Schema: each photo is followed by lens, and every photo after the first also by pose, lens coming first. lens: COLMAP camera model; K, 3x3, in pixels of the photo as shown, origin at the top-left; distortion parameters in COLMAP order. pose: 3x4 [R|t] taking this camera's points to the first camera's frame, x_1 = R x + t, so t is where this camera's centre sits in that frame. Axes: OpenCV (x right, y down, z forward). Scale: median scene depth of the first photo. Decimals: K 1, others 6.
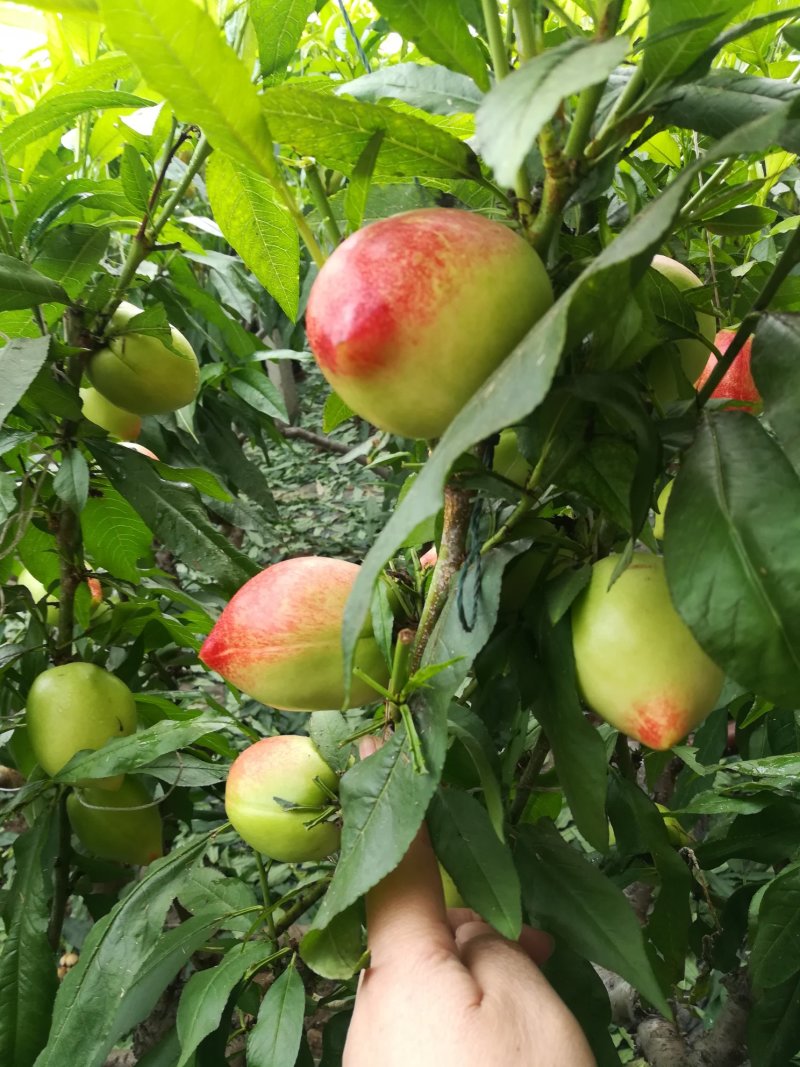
lens RADIAL K [[825.3, 0, 400.5], [0, 825.3, 519.9], [0, 0, 1]] dist [-0.084914, 0.112031]
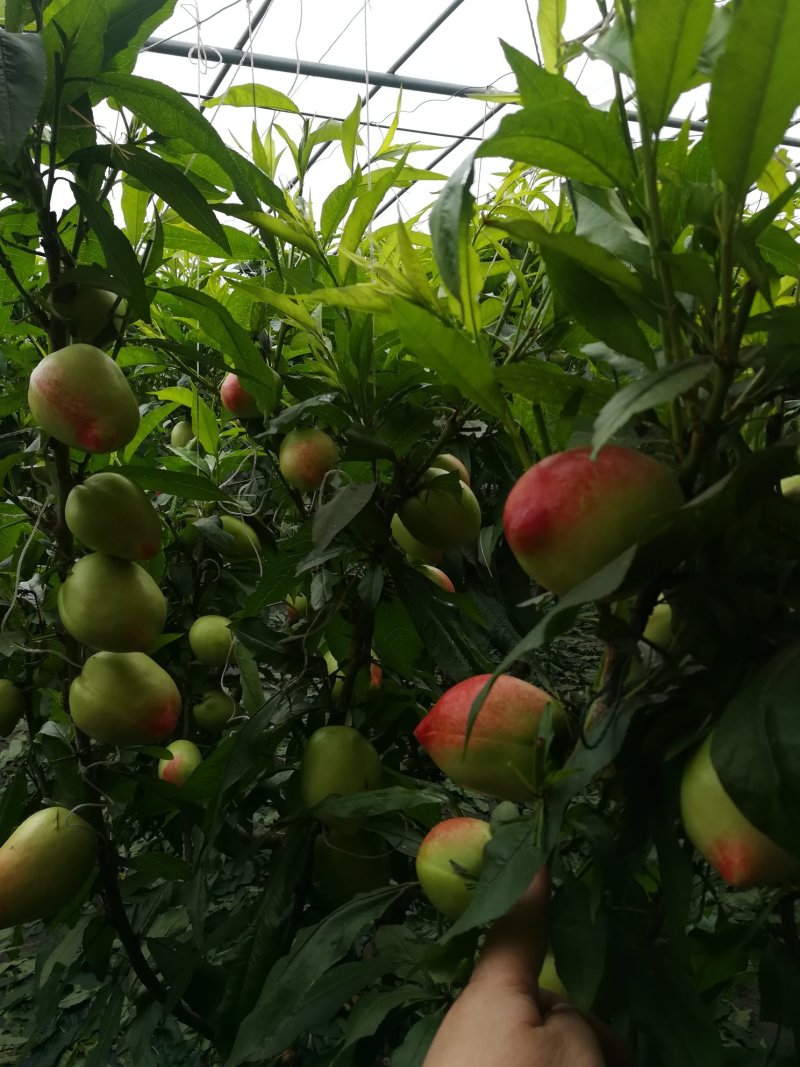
lens RADIAL K [[922.0, 0, 400.0], [0, 922.0, 533.5], [0, 0, 1]] dist [0.021274, 0.078385]
pose [[0.892710, 0.156575, -0.422556, 0.274824], [-0.219349, 0.970094, -0.103943, 0.014774], [0.393644, 0.185478, 0.900357, -0.377089]]
